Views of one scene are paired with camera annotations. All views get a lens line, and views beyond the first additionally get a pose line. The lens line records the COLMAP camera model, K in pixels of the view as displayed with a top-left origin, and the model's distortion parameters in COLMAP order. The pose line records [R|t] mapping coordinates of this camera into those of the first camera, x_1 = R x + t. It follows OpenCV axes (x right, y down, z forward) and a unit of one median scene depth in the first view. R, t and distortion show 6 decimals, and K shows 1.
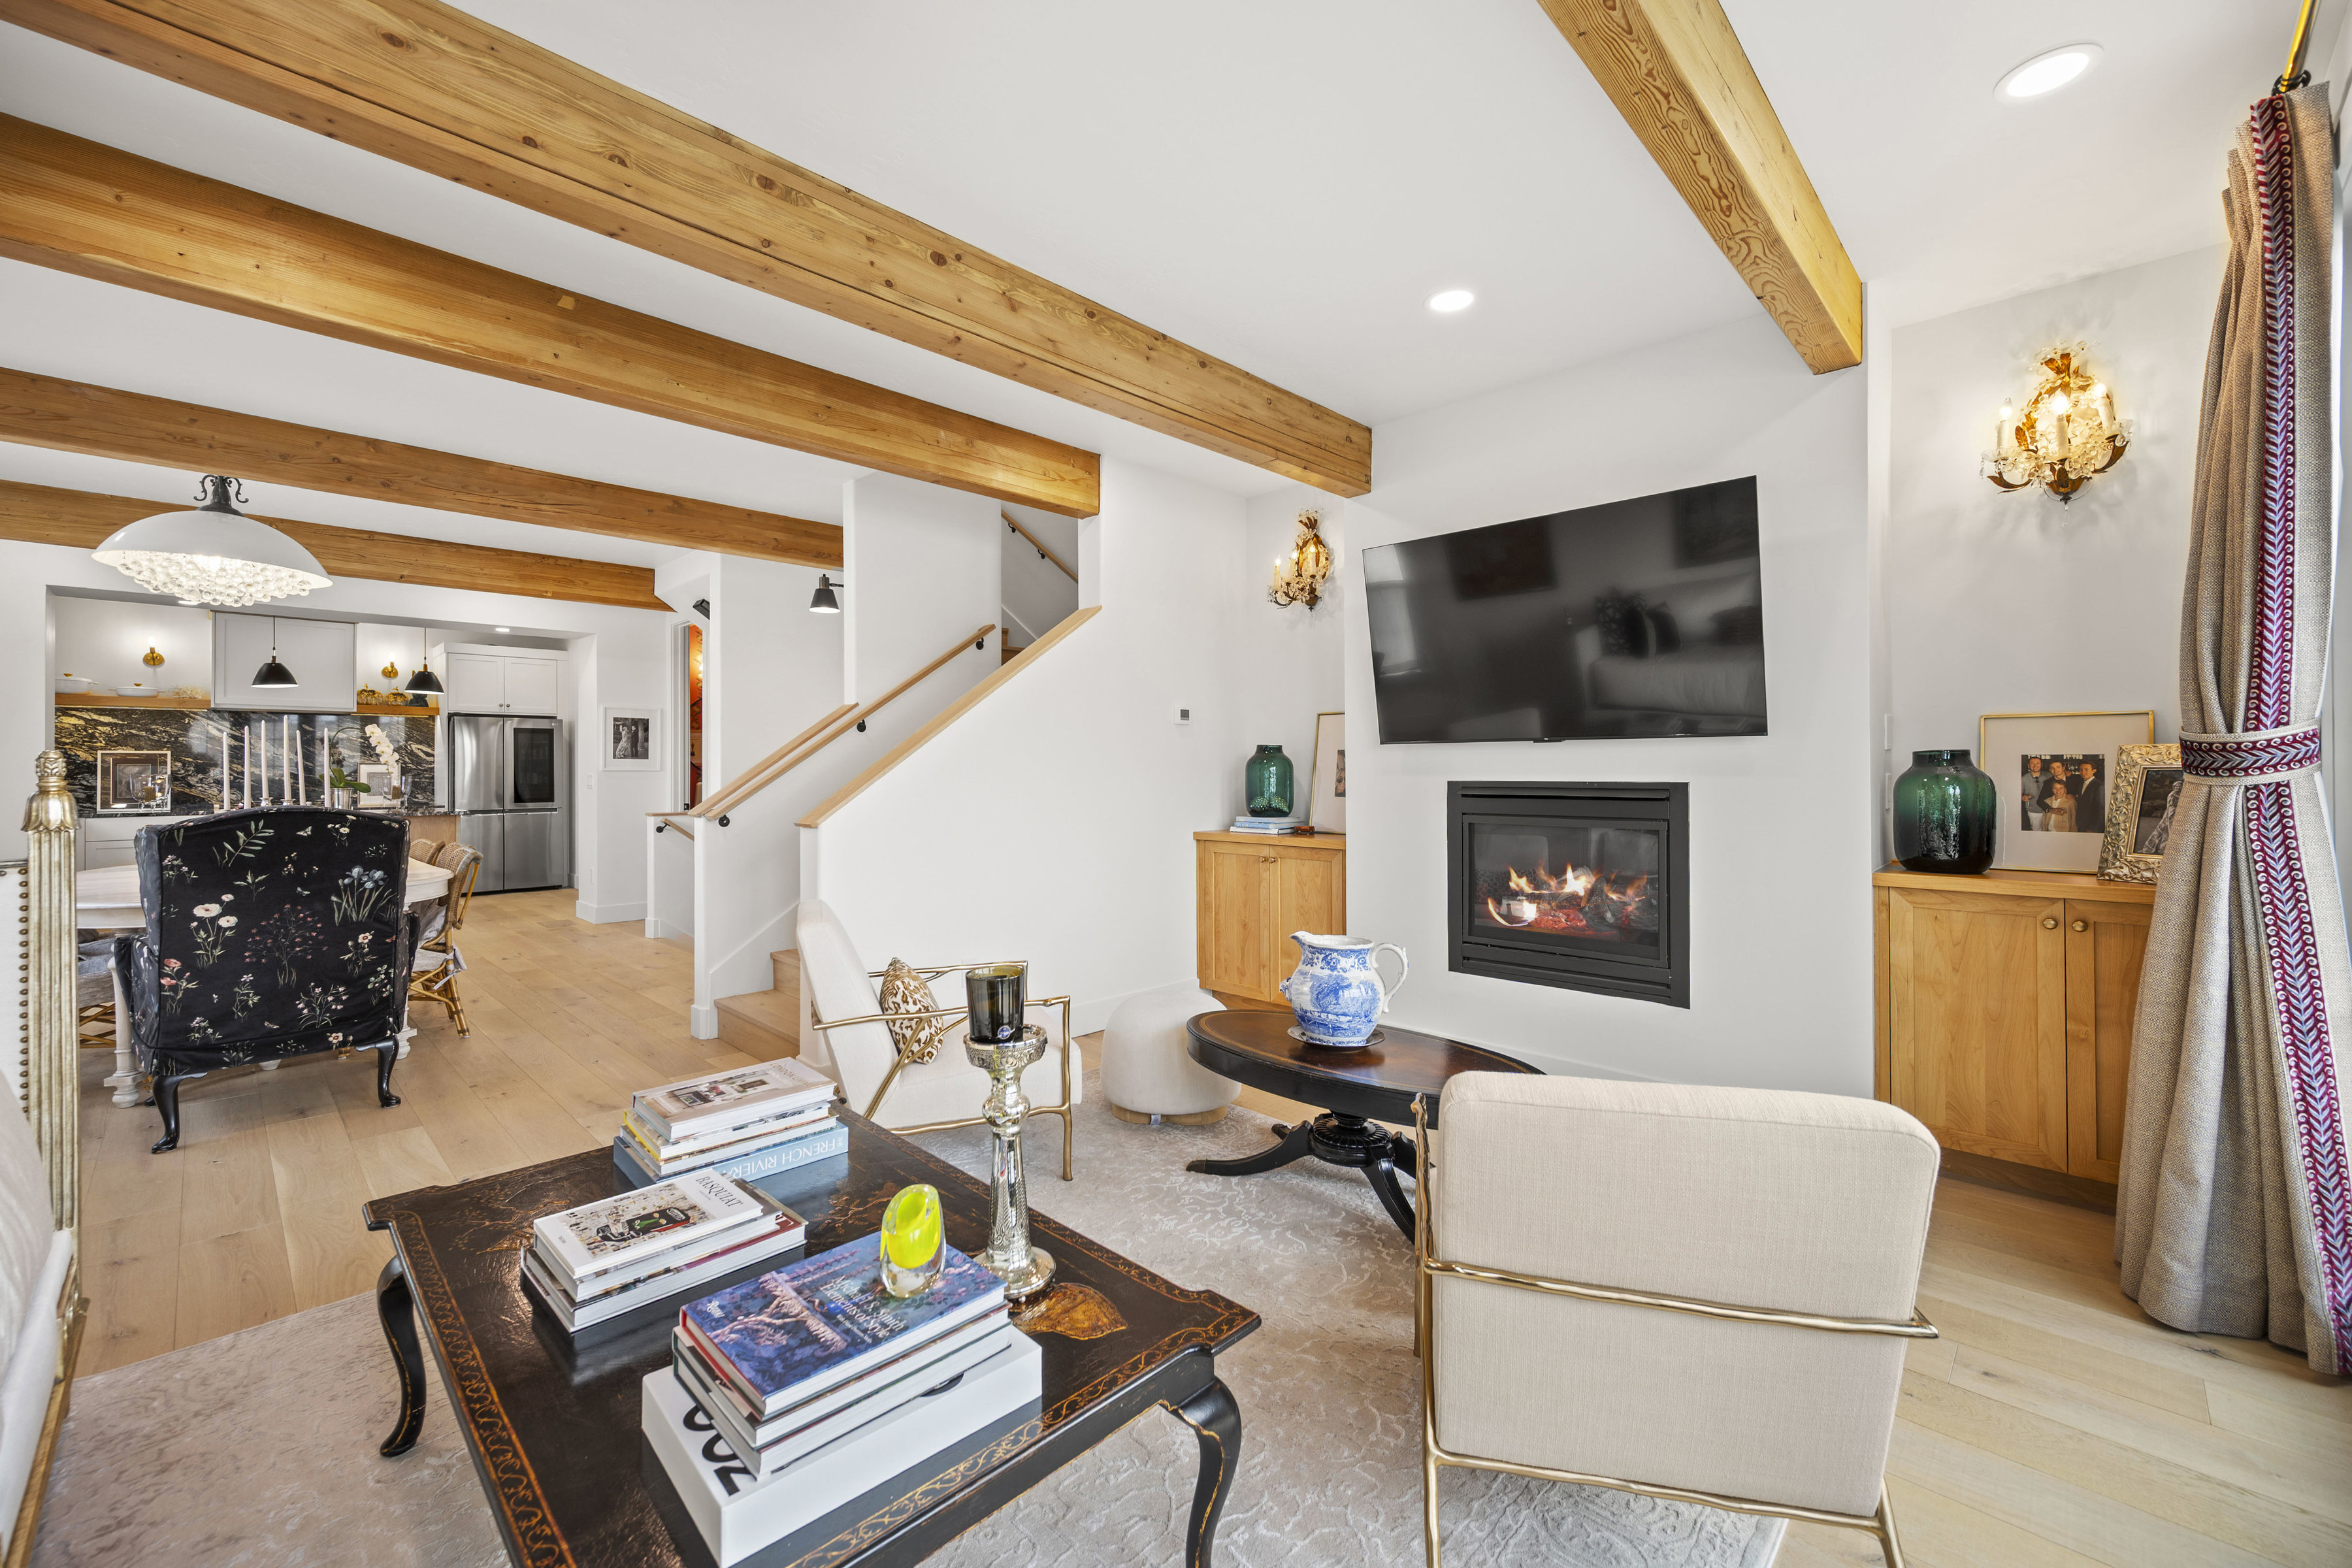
lens RADIAL K [[934.0, 0, 1192.4], [0, 934.0, 767.8], [0, 0, 1]] dist [0.000923, 0.000335]
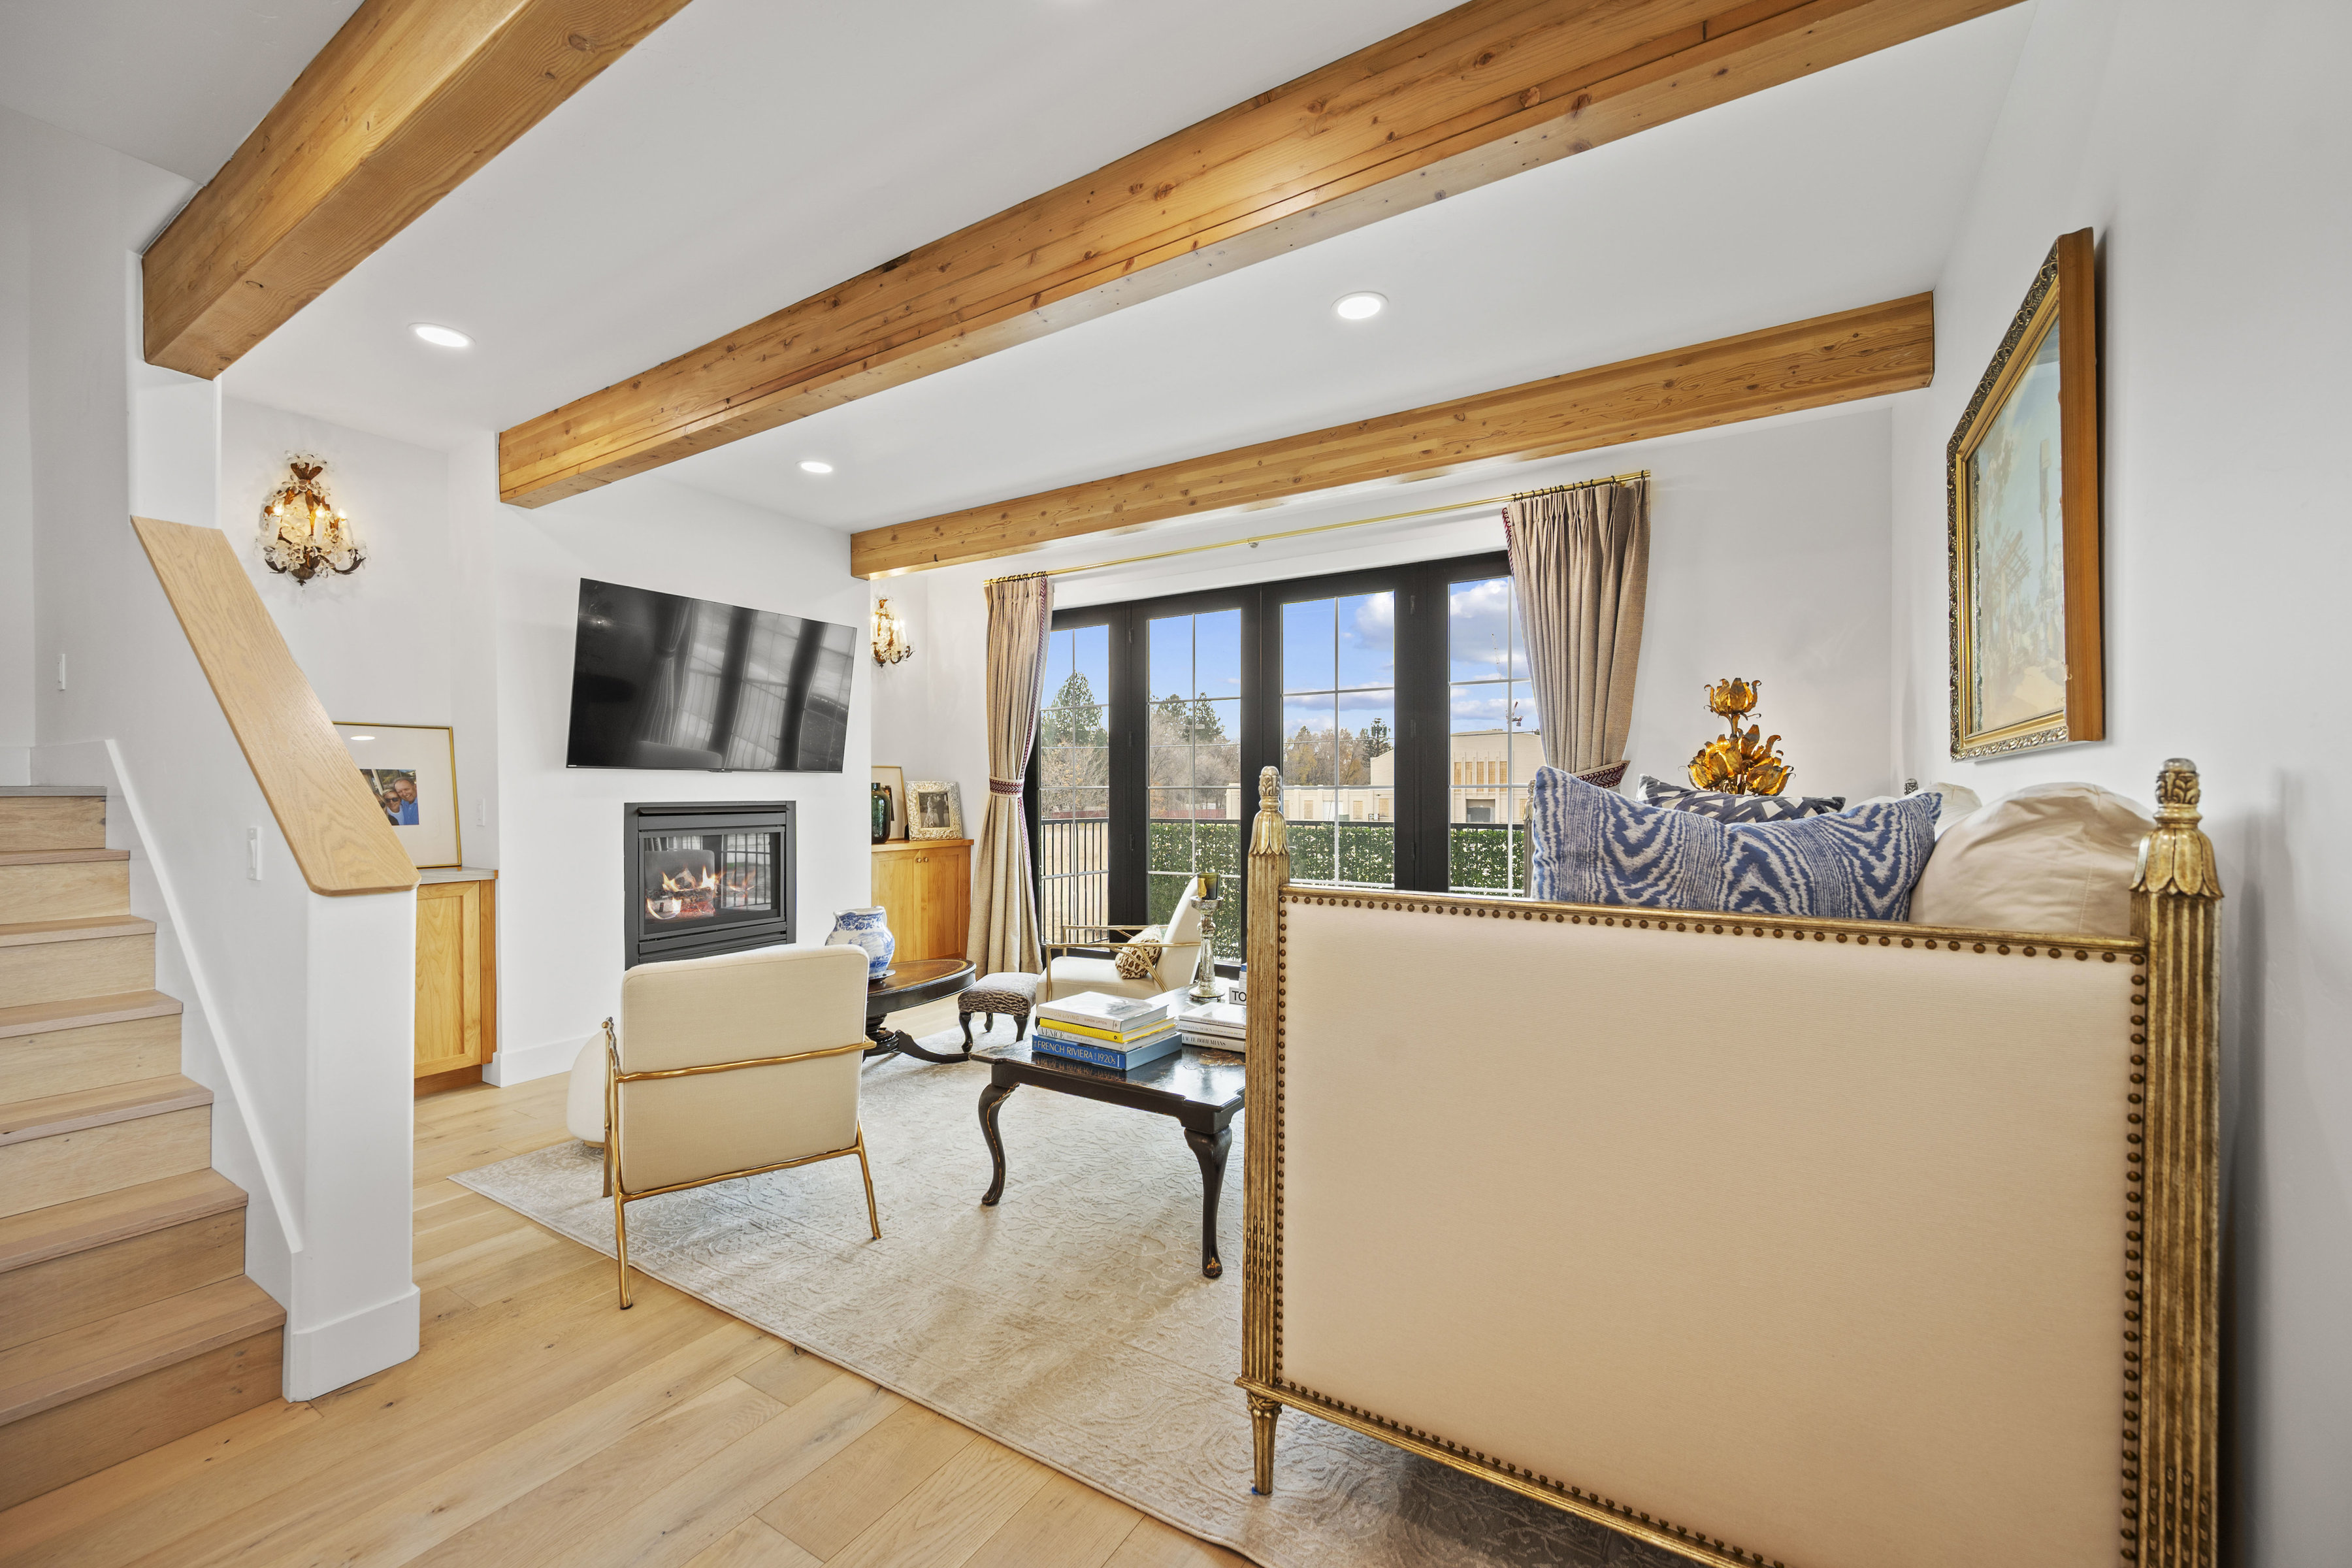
lens RADIAL K [[934.0, 0, 1168.5], [0, 934.0, 797.0], [0, 0, 1]] dist [0.000923, 0.000335]
pose [[-0.195830, -0.002768, 0.980634, -0.975498], [0.001512, 0.999994, 0.003125, 0.004557], [-0.980637, 0.002095, -0.195825, 0.586610]]
